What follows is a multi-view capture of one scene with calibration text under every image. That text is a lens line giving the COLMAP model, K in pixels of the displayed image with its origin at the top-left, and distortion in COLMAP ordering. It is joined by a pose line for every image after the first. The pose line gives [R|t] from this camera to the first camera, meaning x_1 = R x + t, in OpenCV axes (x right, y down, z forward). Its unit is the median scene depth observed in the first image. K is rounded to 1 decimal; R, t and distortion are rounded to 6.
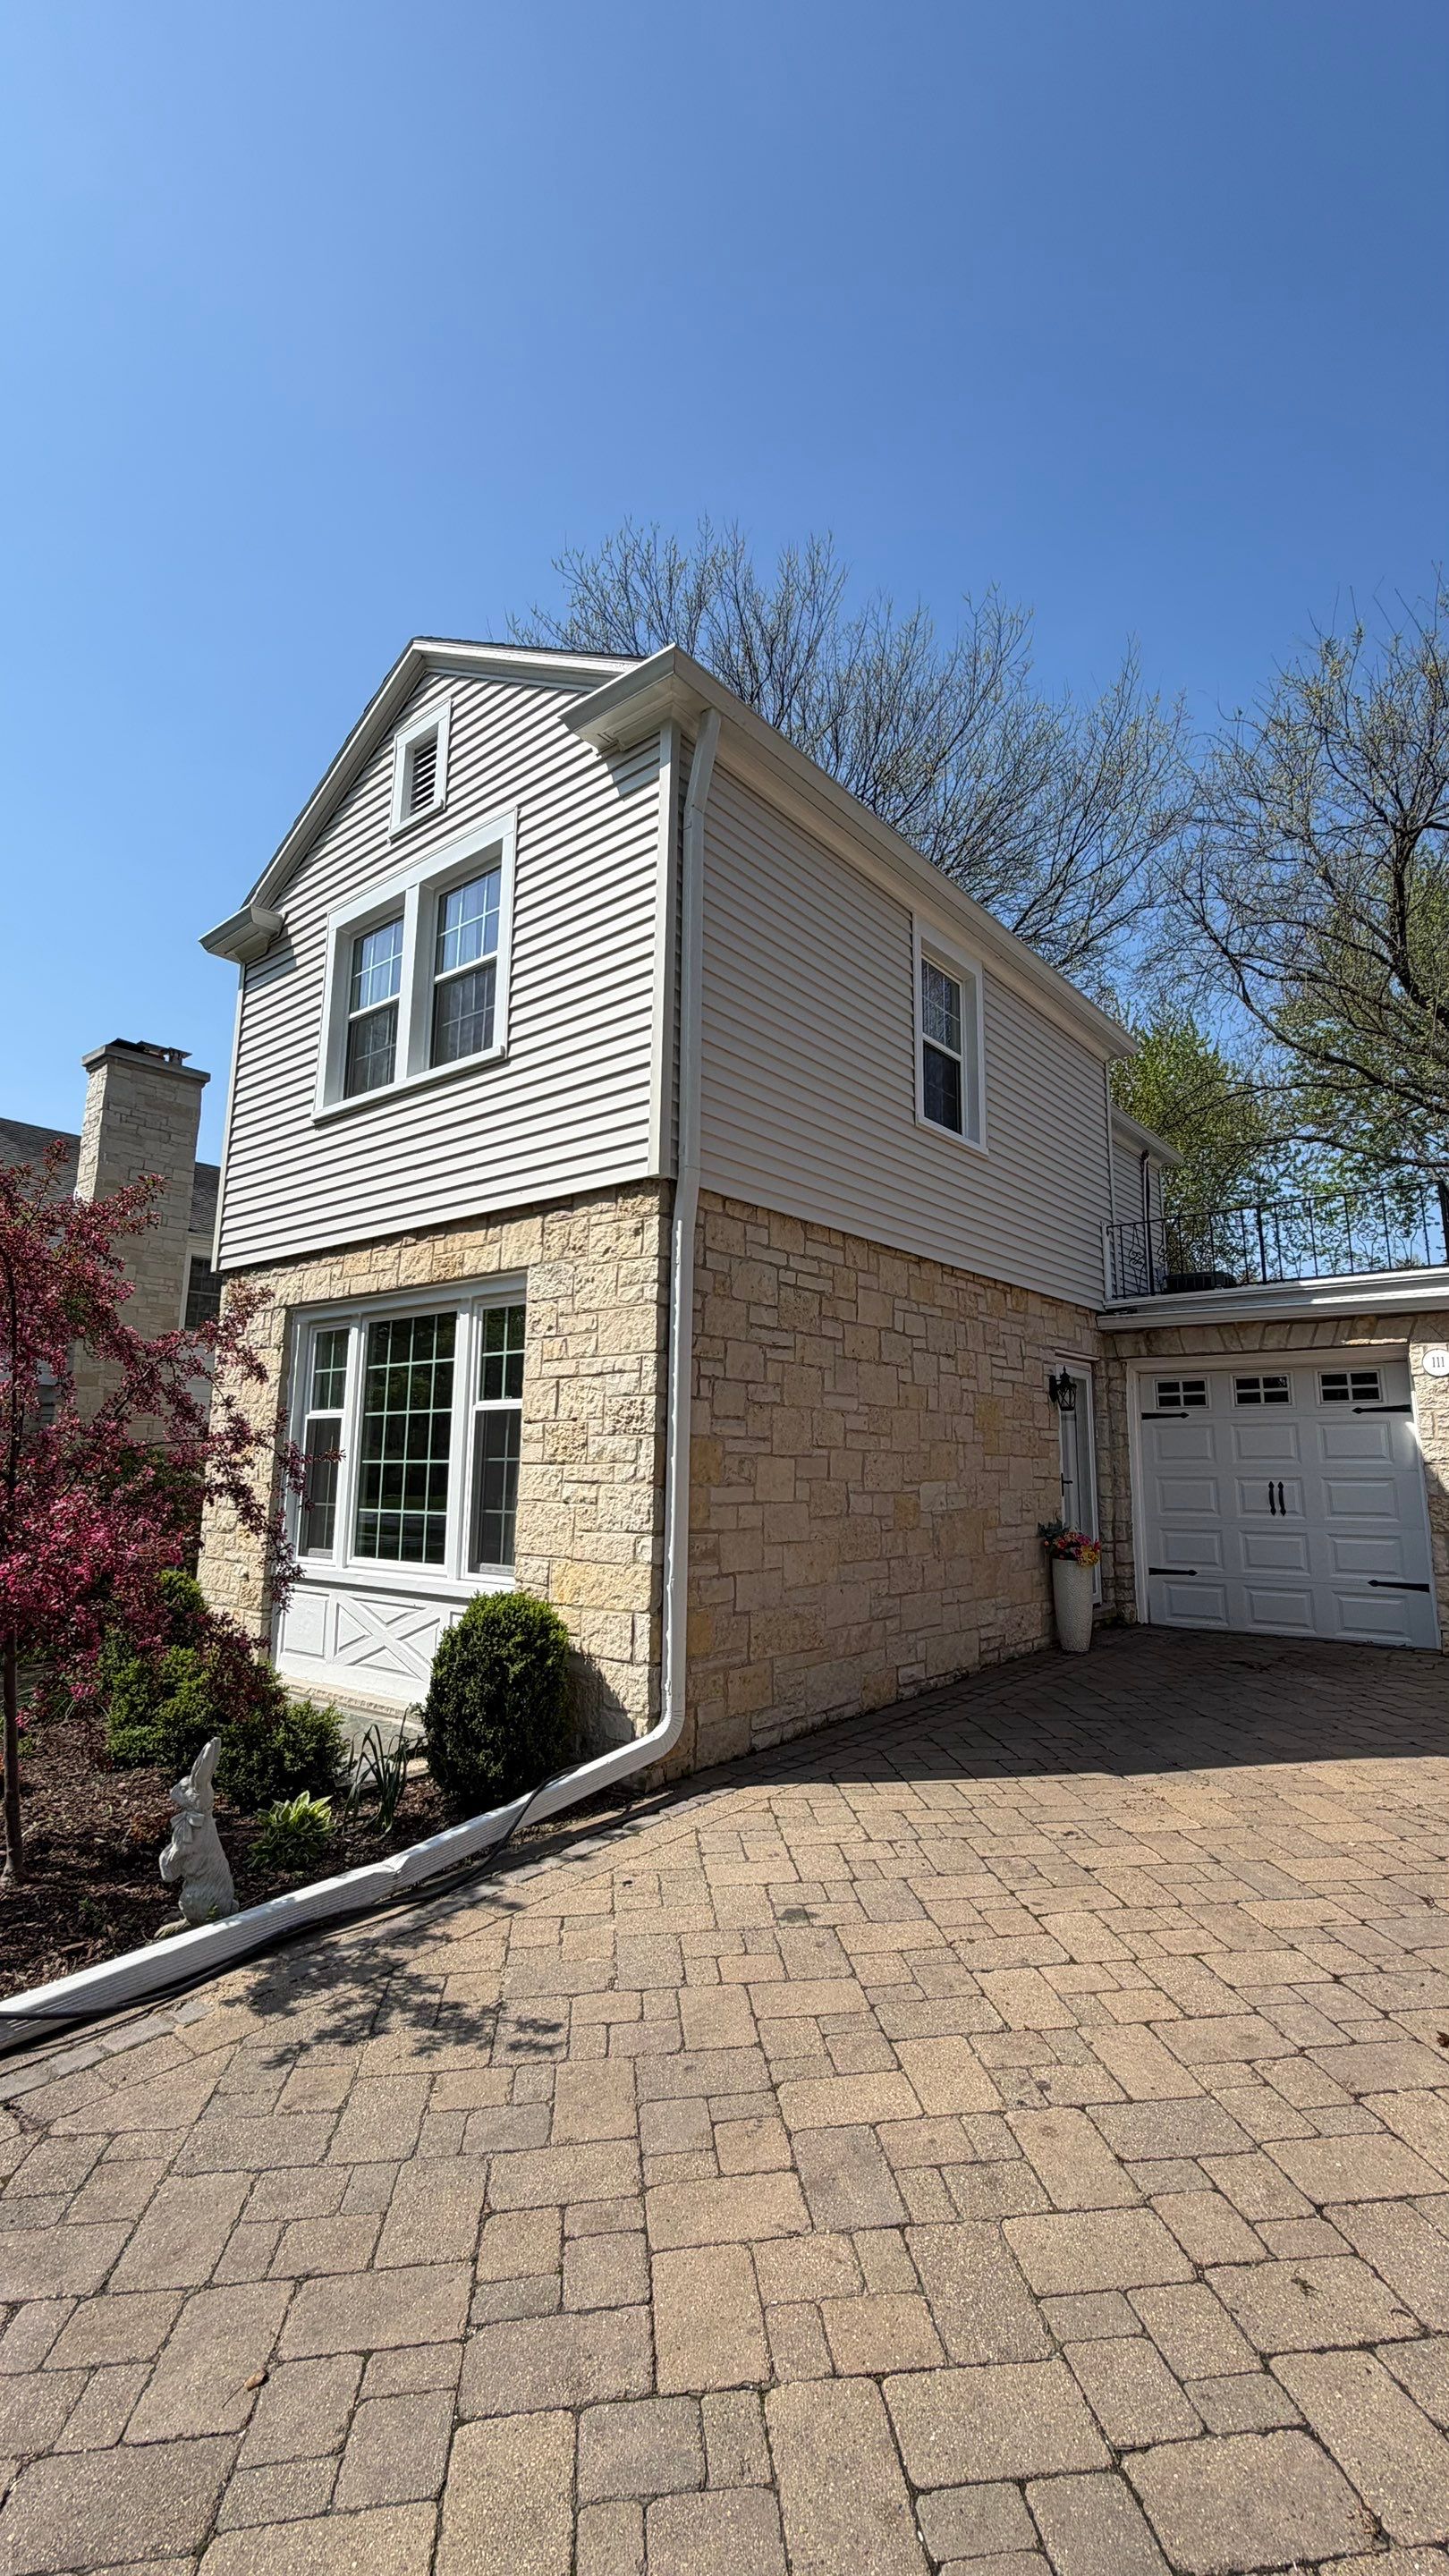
lens RADIAL K [[1103.4, 0, 724.5], [0, 1103.4, 1288.0], [0, 0, 1]] dist [-0.000493, -0.000133]
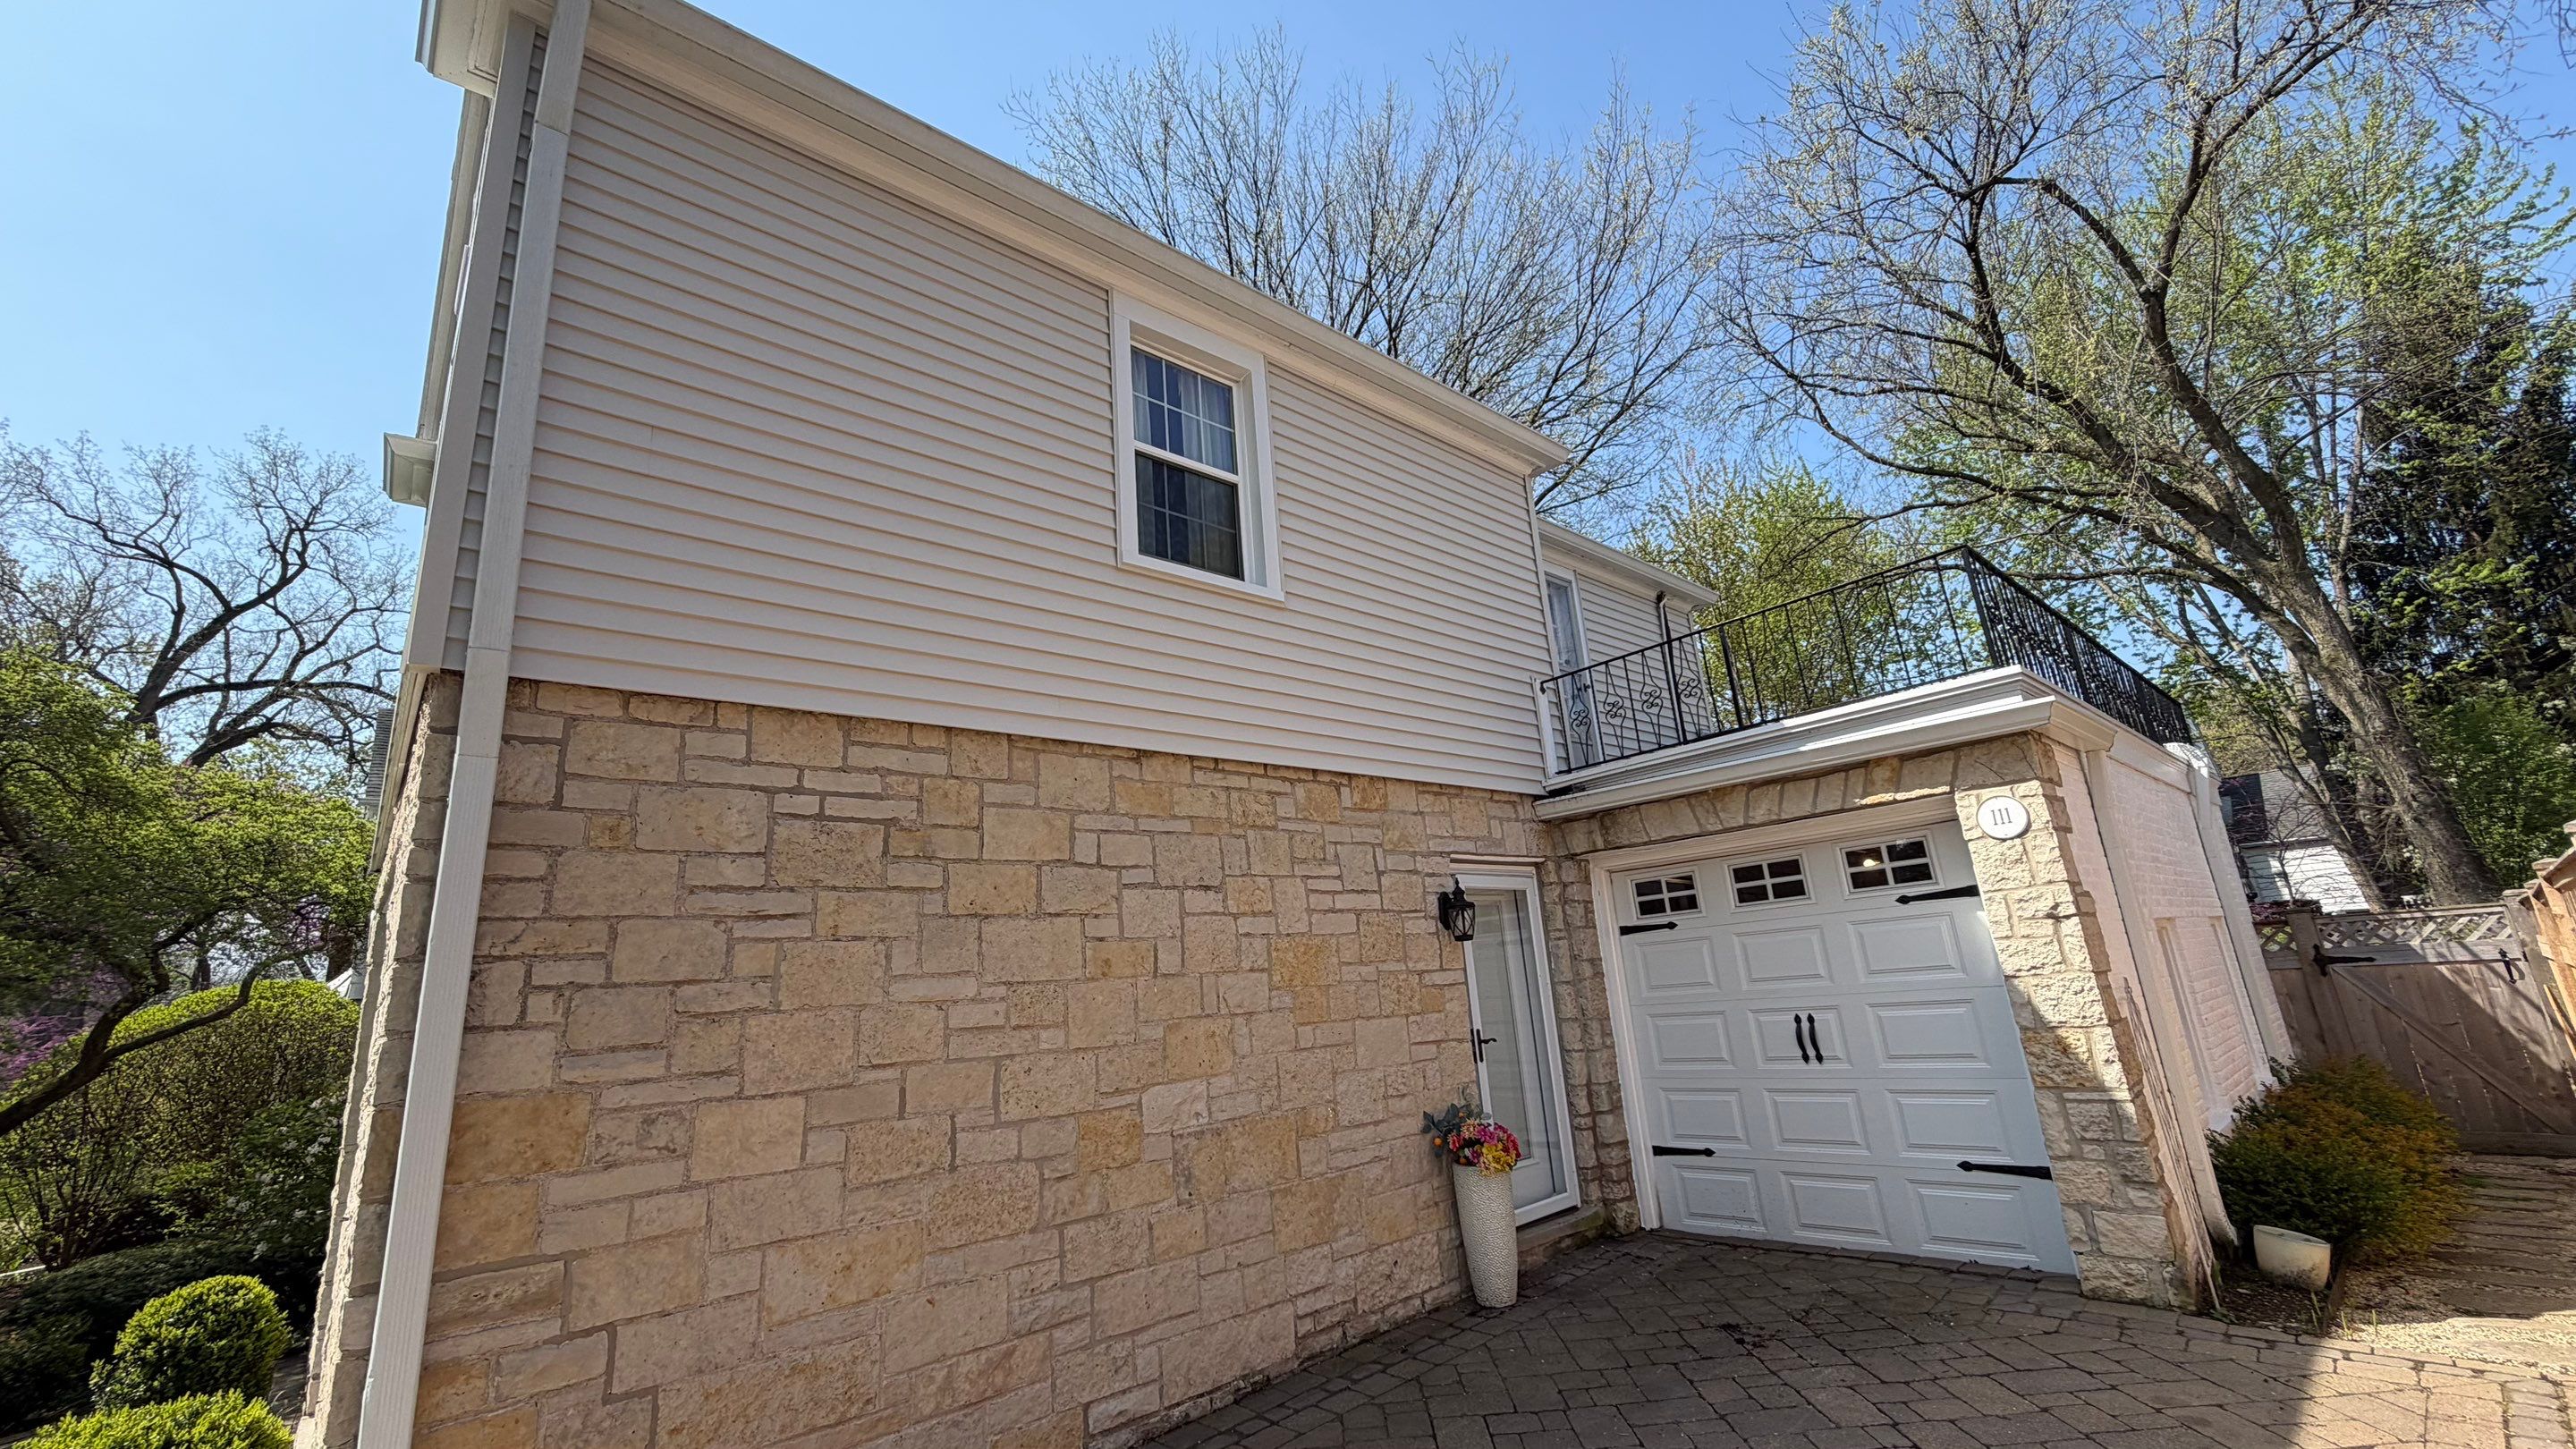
lens RADIAL K [[1028.6, 0, 1288.0], [0, 1028.6, 724.5], [0, 0, 1]] dist [0.000250, 0.000064]
pose [[0.982883, -0.122494, -0.137609, 0.321756], [0.110159, 0.989462, -0.093964, 0.024055], [0.147669, 0.077197, 0.986019, 0.334655]]
